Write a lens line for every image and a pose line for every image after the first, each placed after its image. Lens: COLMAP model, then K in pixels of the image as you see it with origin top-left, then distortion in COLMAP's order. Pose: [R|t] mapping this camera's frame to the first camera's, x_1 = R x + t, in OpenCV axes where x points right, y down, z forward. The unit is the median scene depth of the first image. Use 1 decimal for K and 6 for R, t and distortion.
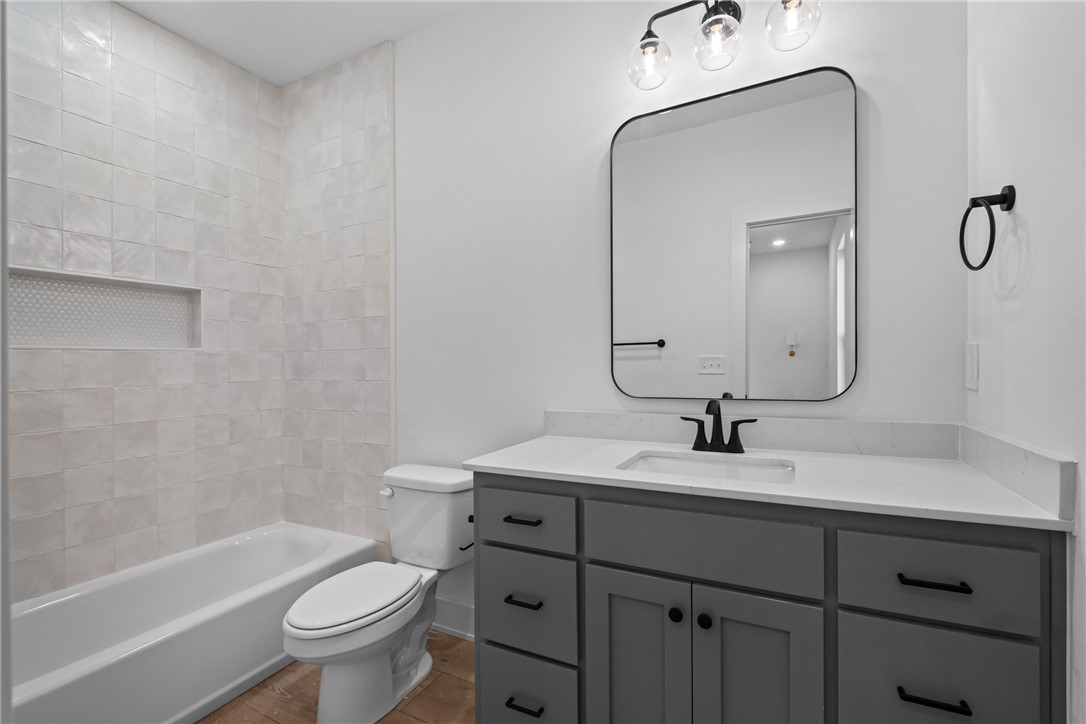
lens RADIAL K [[470.7, 0, 541.6], [0, 470.7, 366.1], [0, 0, 1]] dist [0.003435, 0.000037]
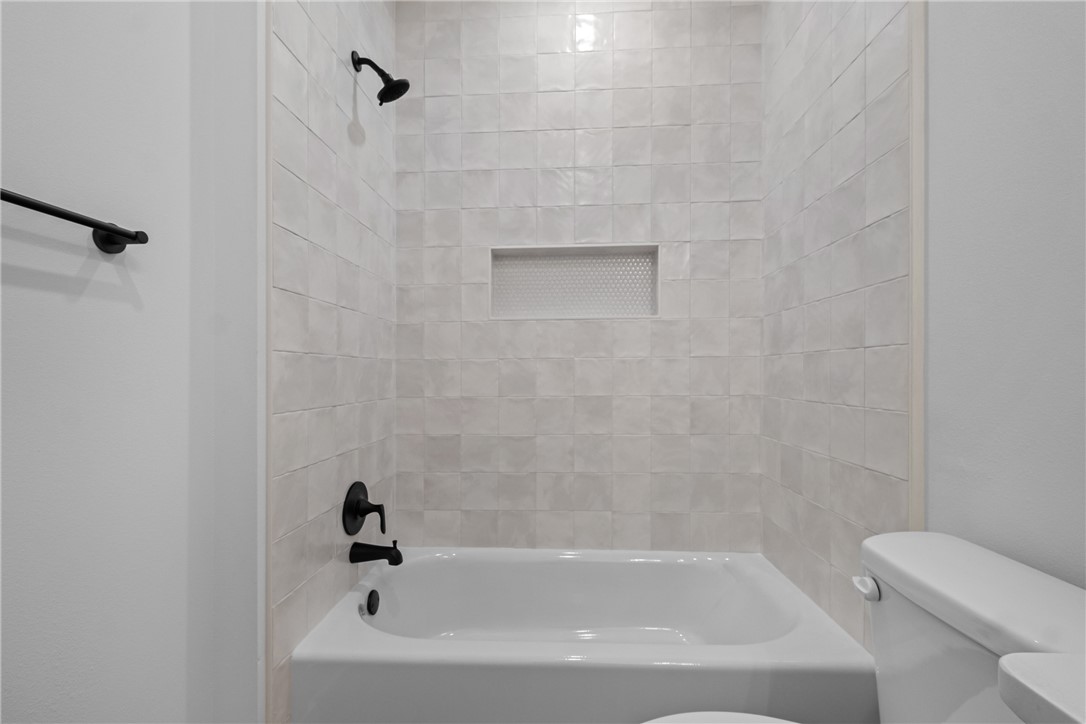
lens RADIAL K [[470.7, 0, 542.1], [0, 470.7, 366.5], [0, 0, 1]] dist [0.003435, 0.000037]
pose [[0.413821, 0.000295, -0.910358, -0.045030], [-0.004953, 0.999986, -0.001928, 0.056882], [0.910345, 0.005307, 0.413816, 0.471289]]
